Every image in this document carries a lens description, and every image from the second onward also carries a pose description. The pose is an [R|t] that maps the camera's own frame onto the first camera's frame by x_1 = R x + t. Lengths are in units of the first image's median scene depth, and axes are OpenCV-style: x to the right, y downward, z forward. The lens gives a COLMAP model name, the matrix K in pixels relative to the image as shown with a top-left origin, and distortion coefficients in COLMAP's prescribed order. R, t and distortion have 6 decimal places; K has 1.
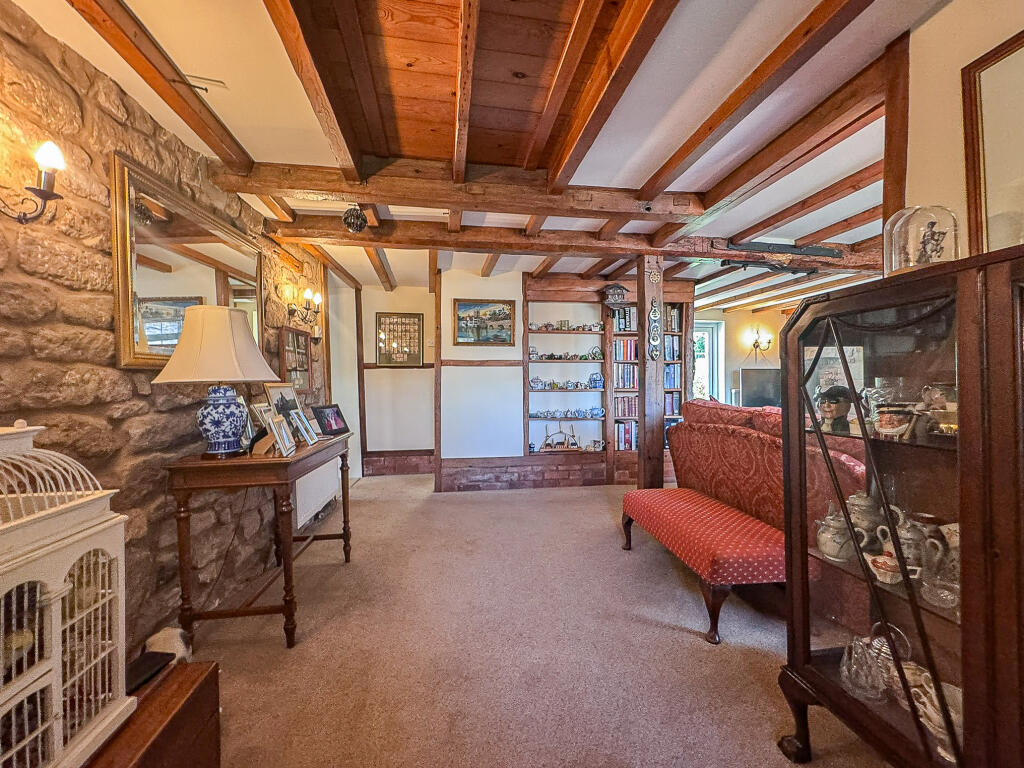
lens RADIAL K [[411.4, 0, 509.1], [0, 411.4, 382.2], [0, 0, 1]] dist [-0.013027, -0.000124]
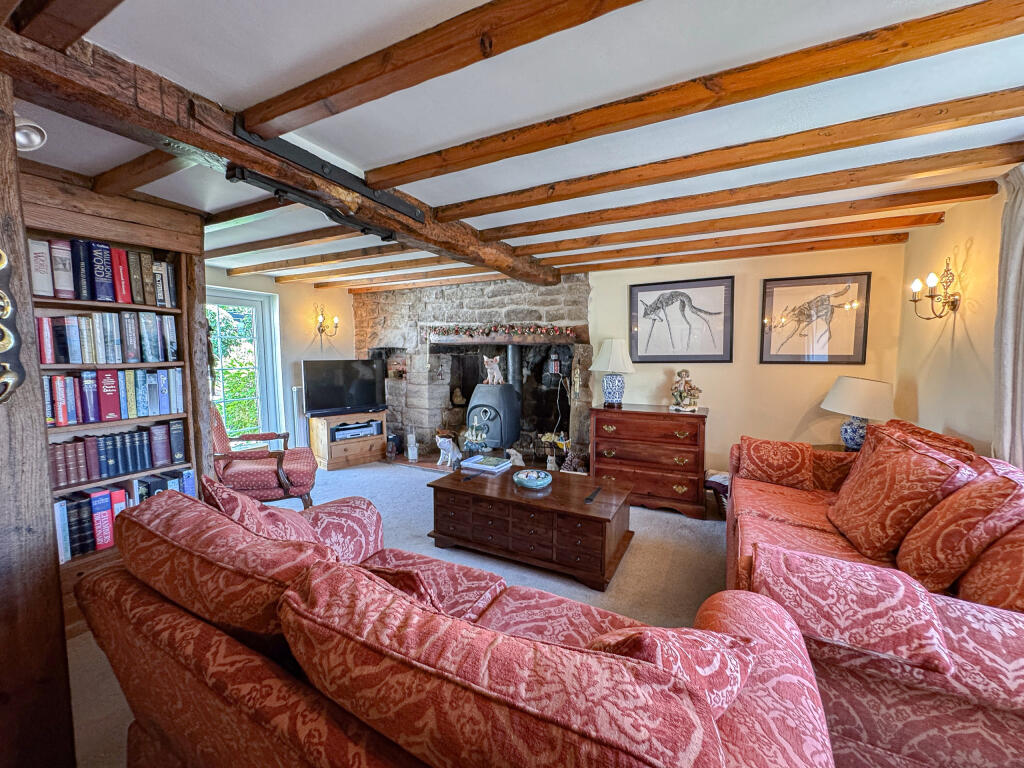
lens RADIAL K [[411.4, 0, 509.6], [0, 411.4, 386.2], [0, 0, 1]] dist [-0.013027, -0.000124]
pose [[0.577199, -0.065977, 0.813934, 0.229735], [0.001606, 0.996821, 0.079663, -0.062928], [-0.816602, -0.044674, 0.575469, 0.341826]]
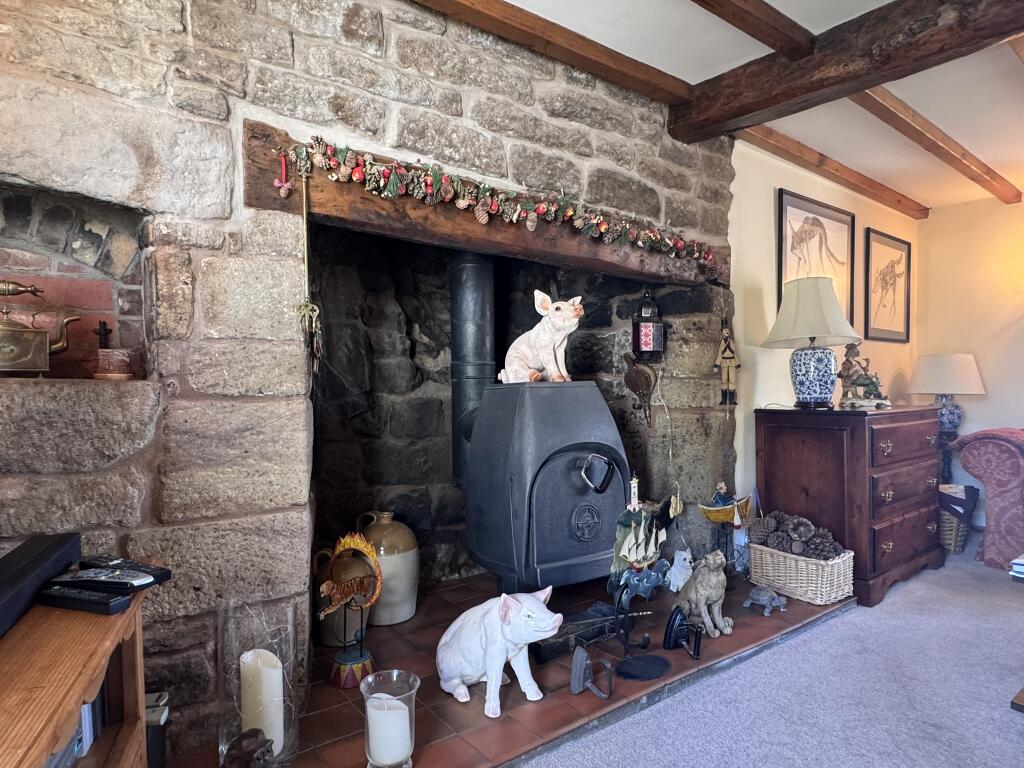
lens RADIAL K [[605.1, 0, 512.2], [0, 605.1, 386.6], [0, 0, 1]] dist [0.003968, 0.000564]
pose [[-0.491270, 0.000666, 0.871007, 0.488214], [0.006480, 0.999975, 0.002891, -0.011923], [-0.870983, 0.007064, -0.491262, 0.918191]]
